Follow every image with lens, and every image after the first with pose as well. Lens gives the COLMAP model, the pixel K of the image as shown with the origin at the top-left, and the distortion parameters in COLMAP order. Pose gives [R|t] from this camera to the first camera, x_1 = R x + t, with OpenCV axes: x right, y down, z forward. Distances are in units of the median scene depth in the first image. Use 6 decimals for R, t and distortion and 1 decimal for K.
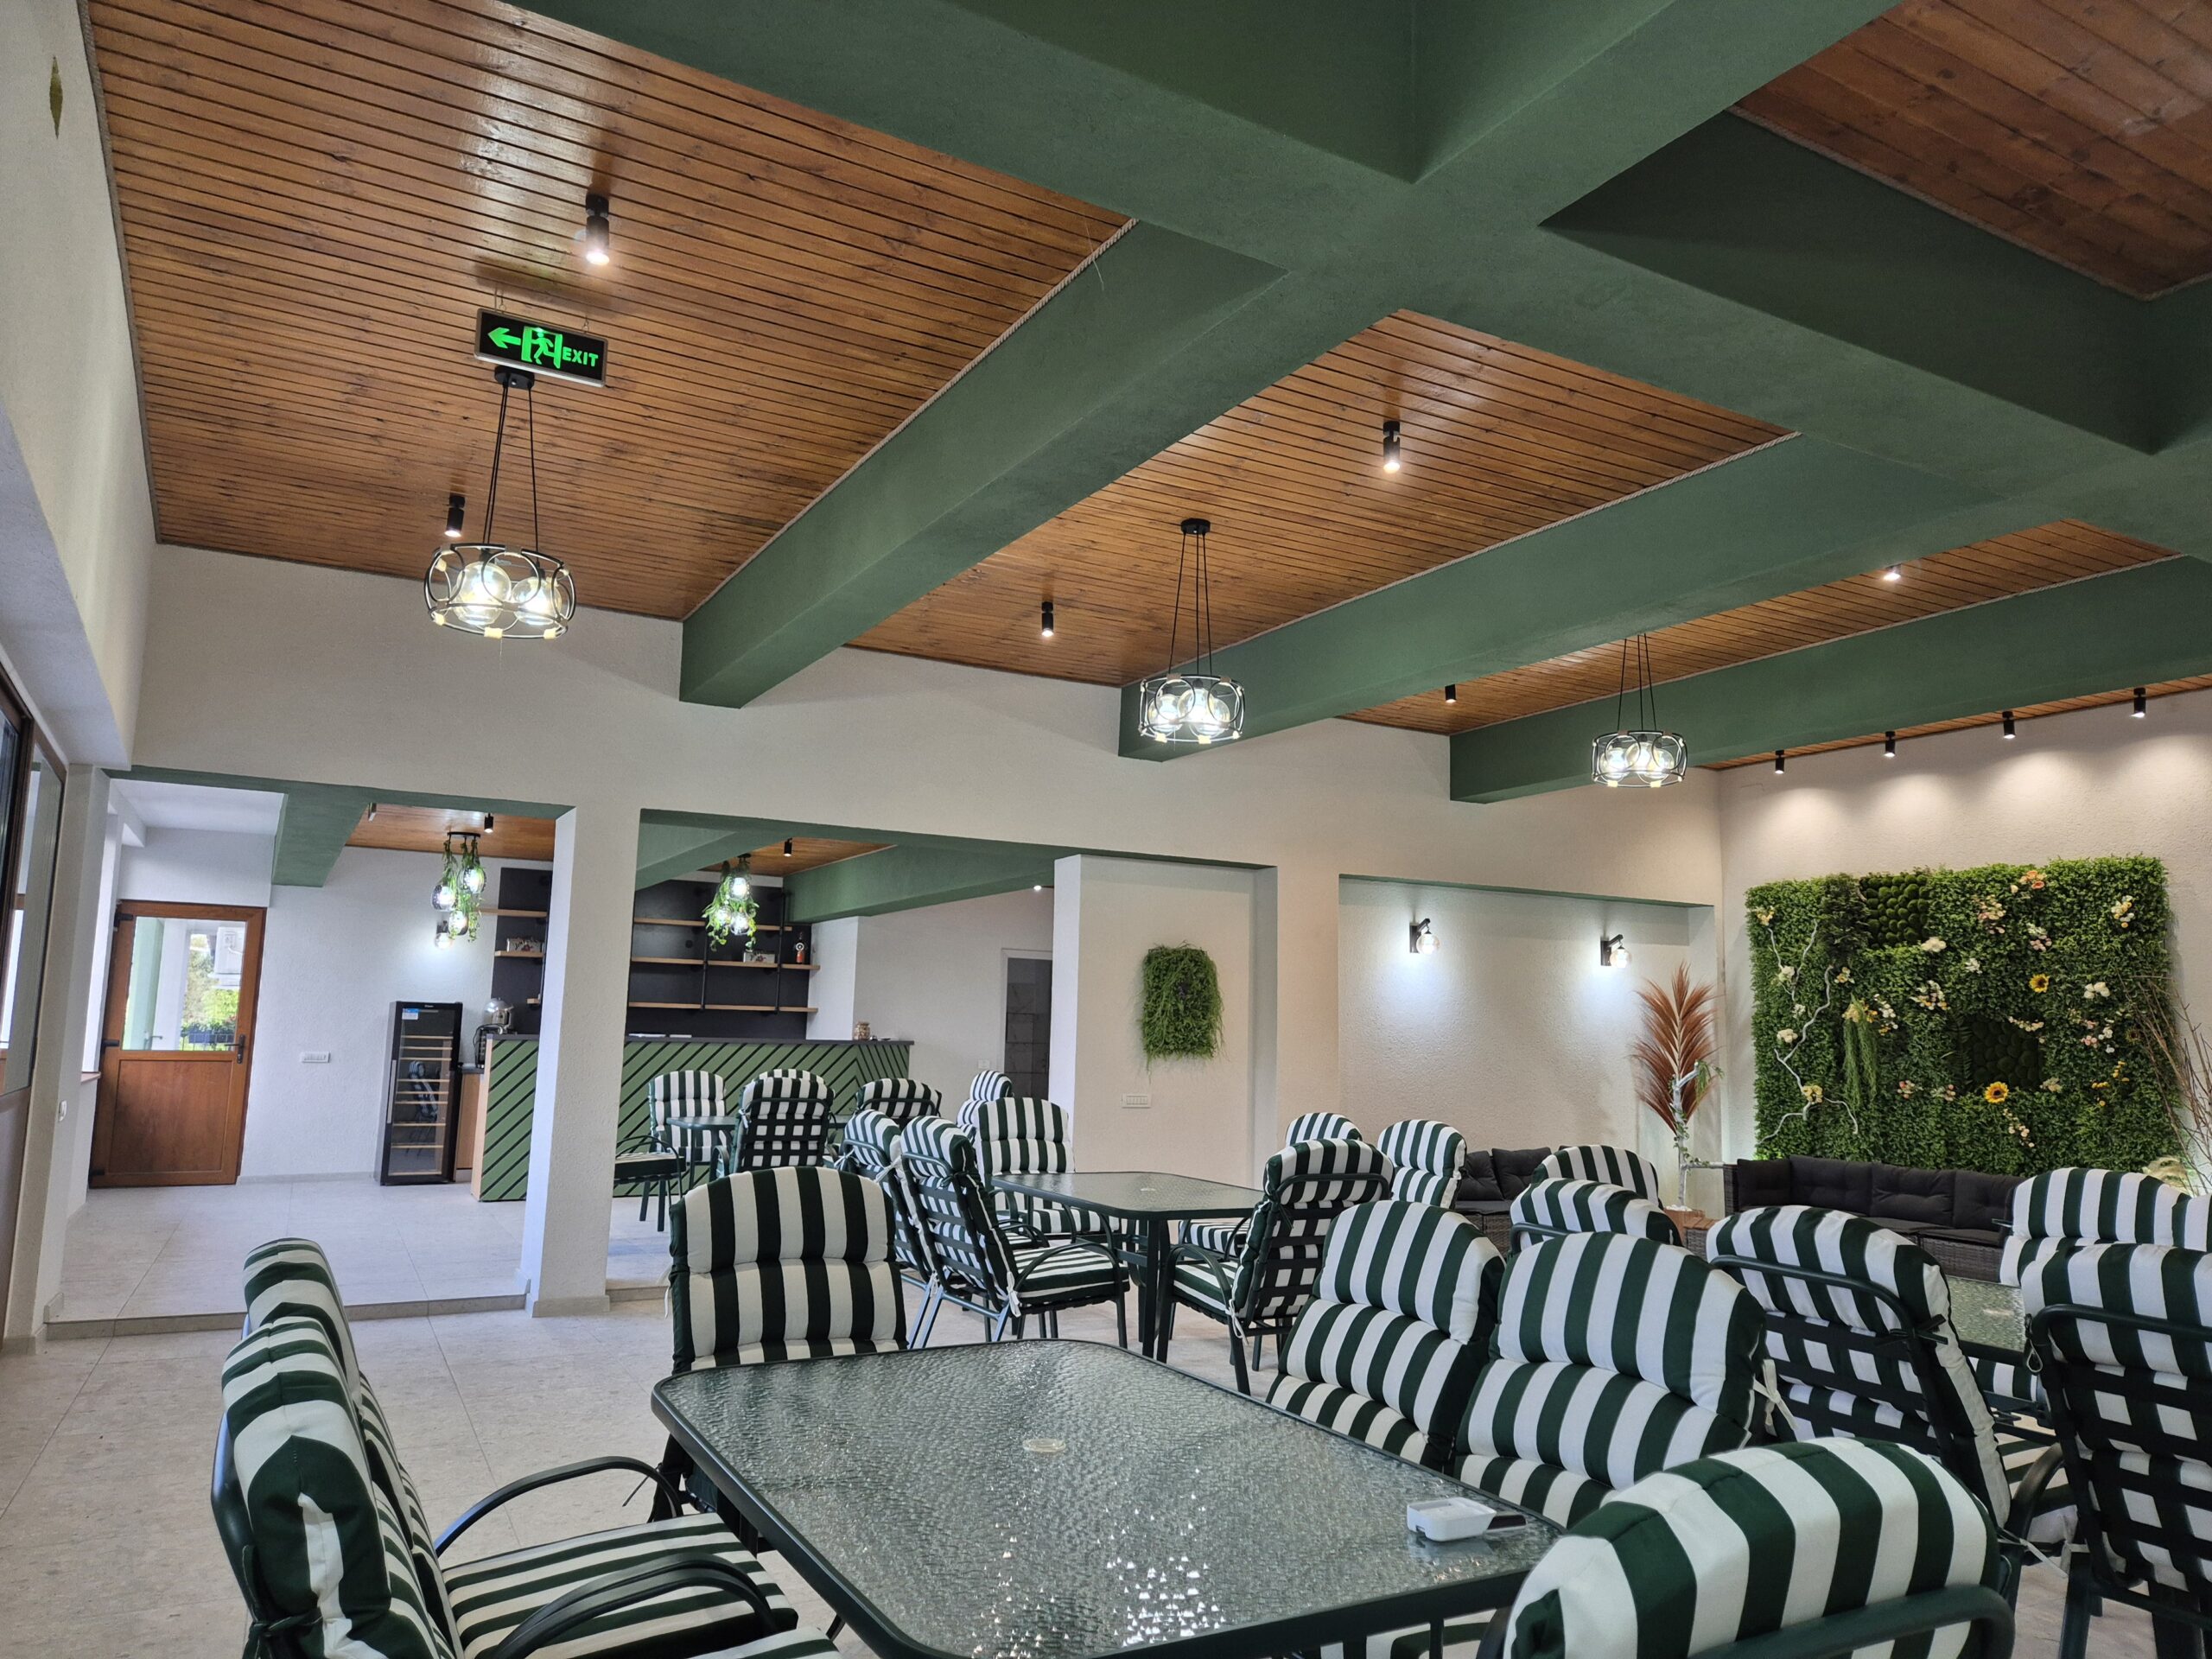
lens RADIAL K [[1476.2, 0, 1100.3], [0, 1476.2, 854.0], [0, 0, 1]] dist [0.085775, -0.062013]
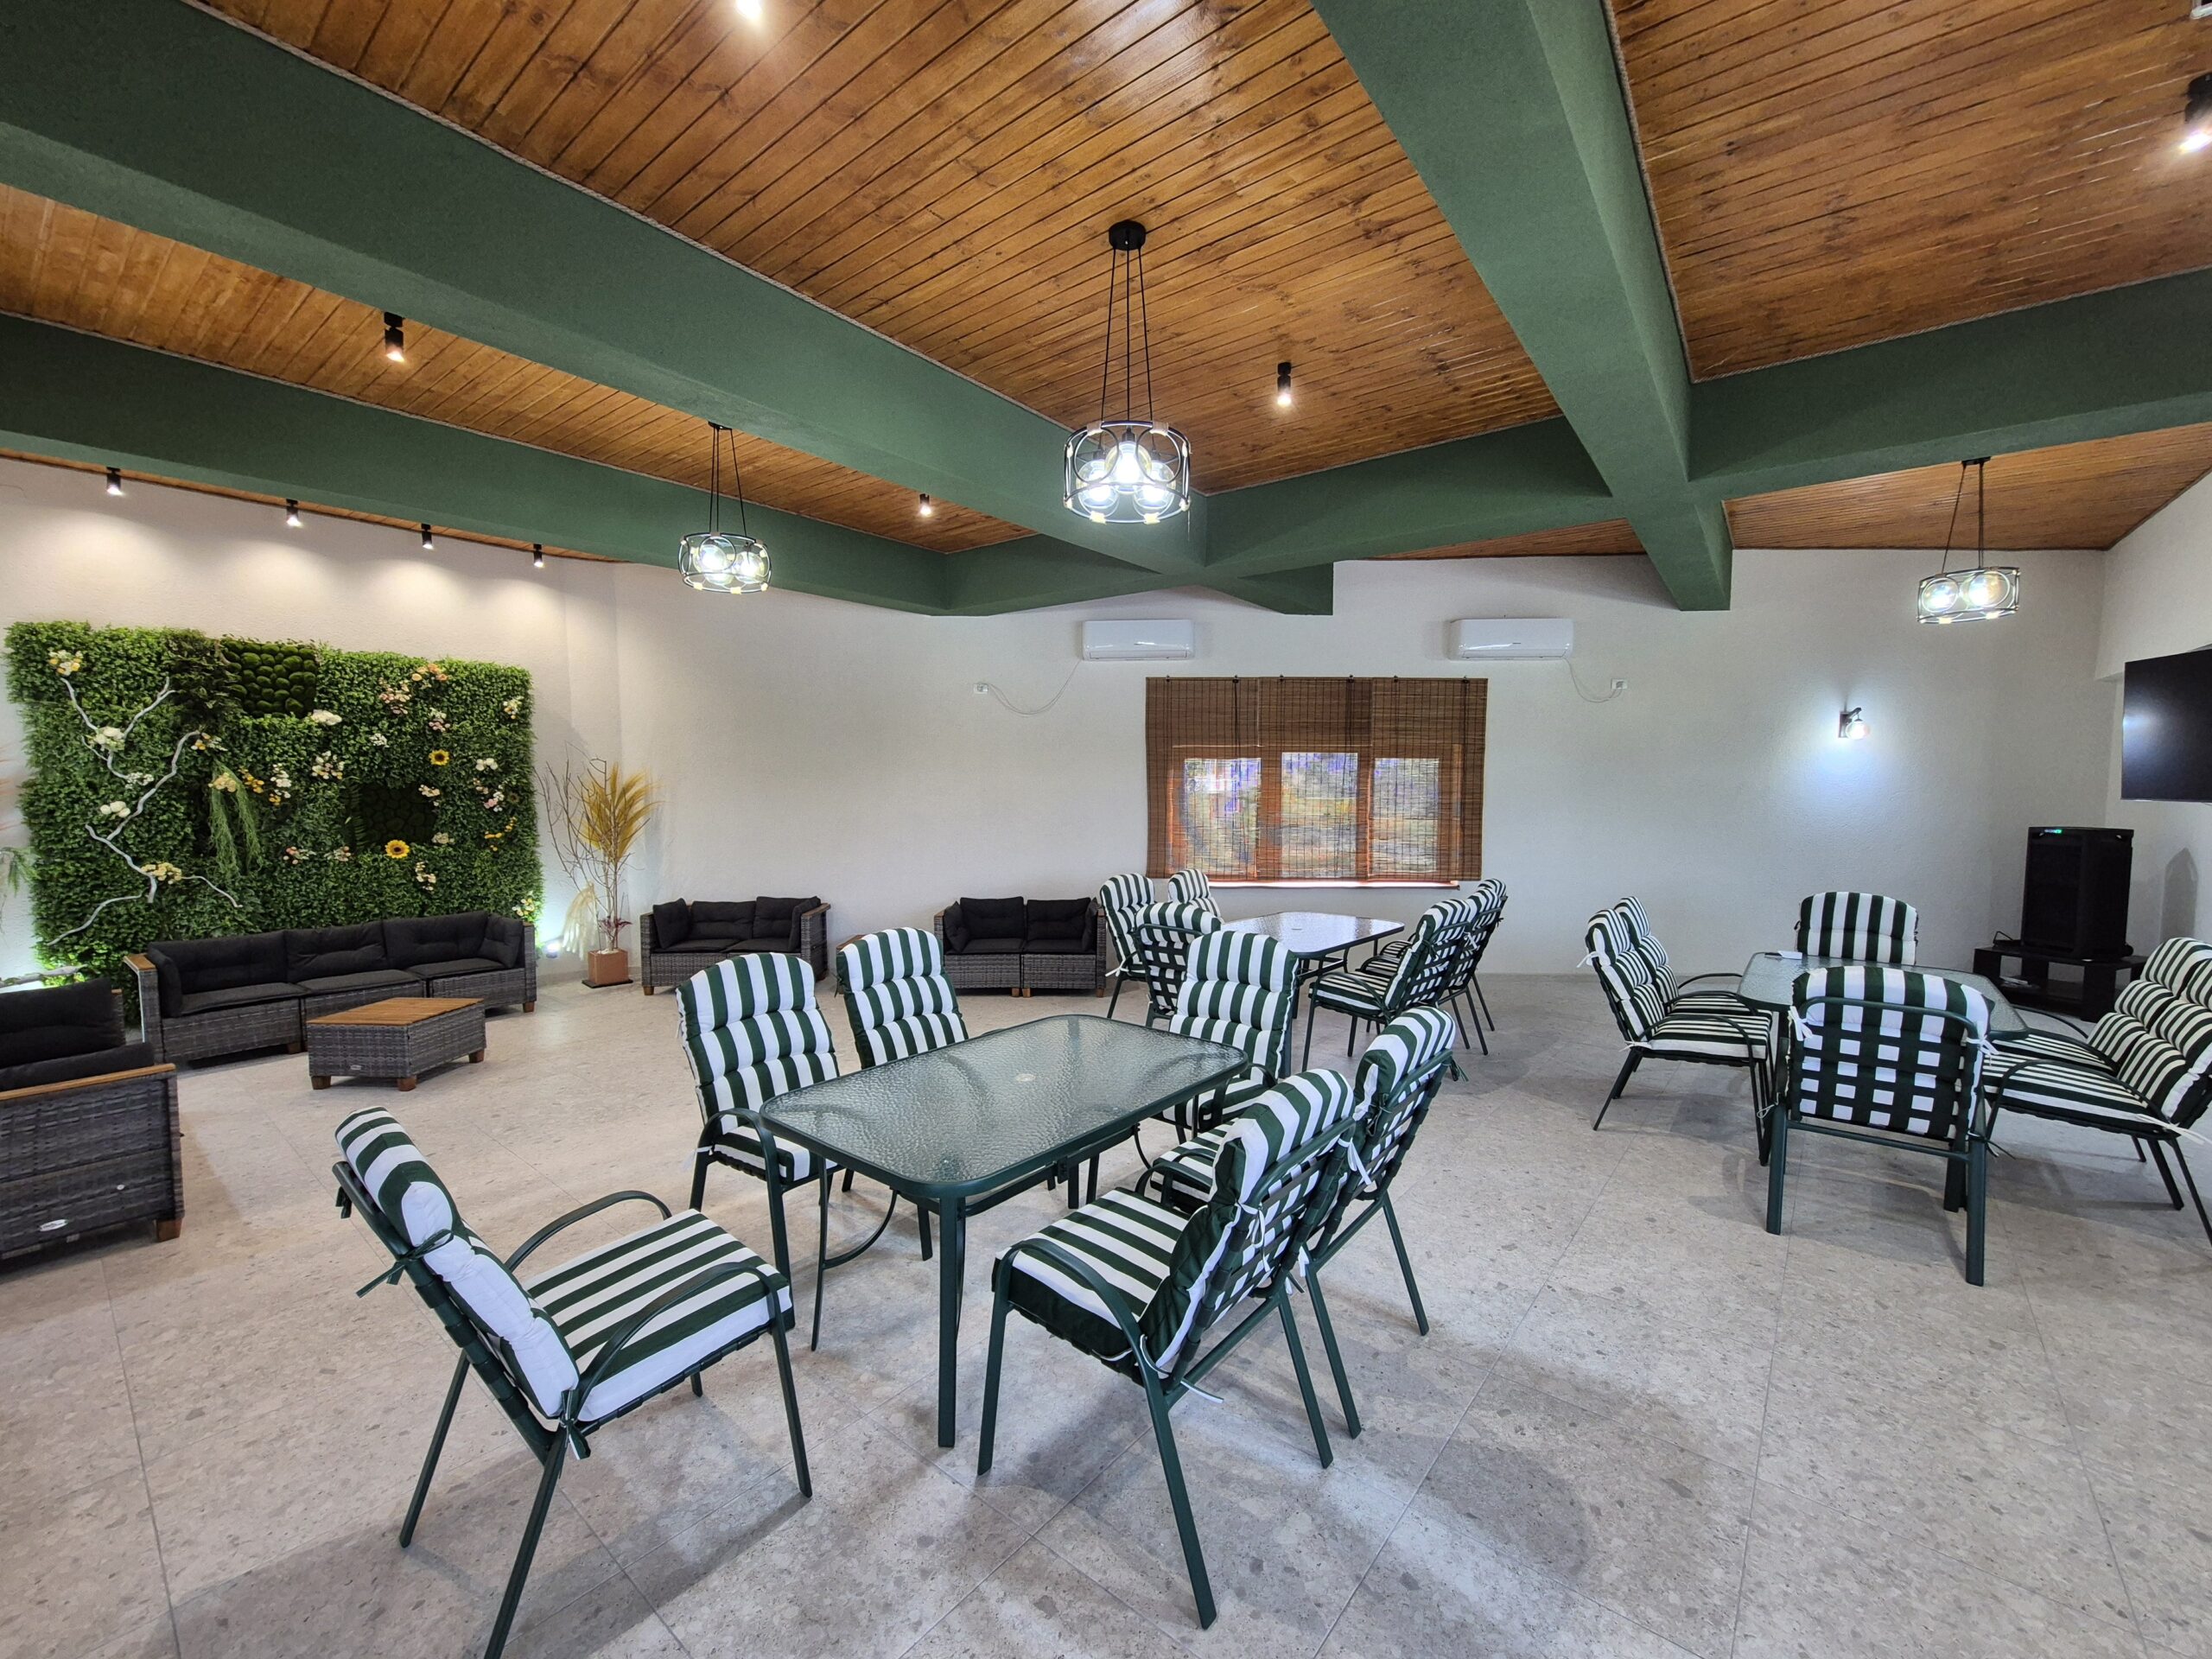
lens RADIAL K [[910.9, 0, 1109.0], [0, 910.9, 829.5], [0, 0, 1]] dist [0.002808, -0.000303]
pose [[-0.388751, -0.076097, 0.918195, -0.288695], [-0.124526, 0.991779, 0.029473, 0.056720], [-0.912889, -0.102881, -0.395031, 0.832626]]
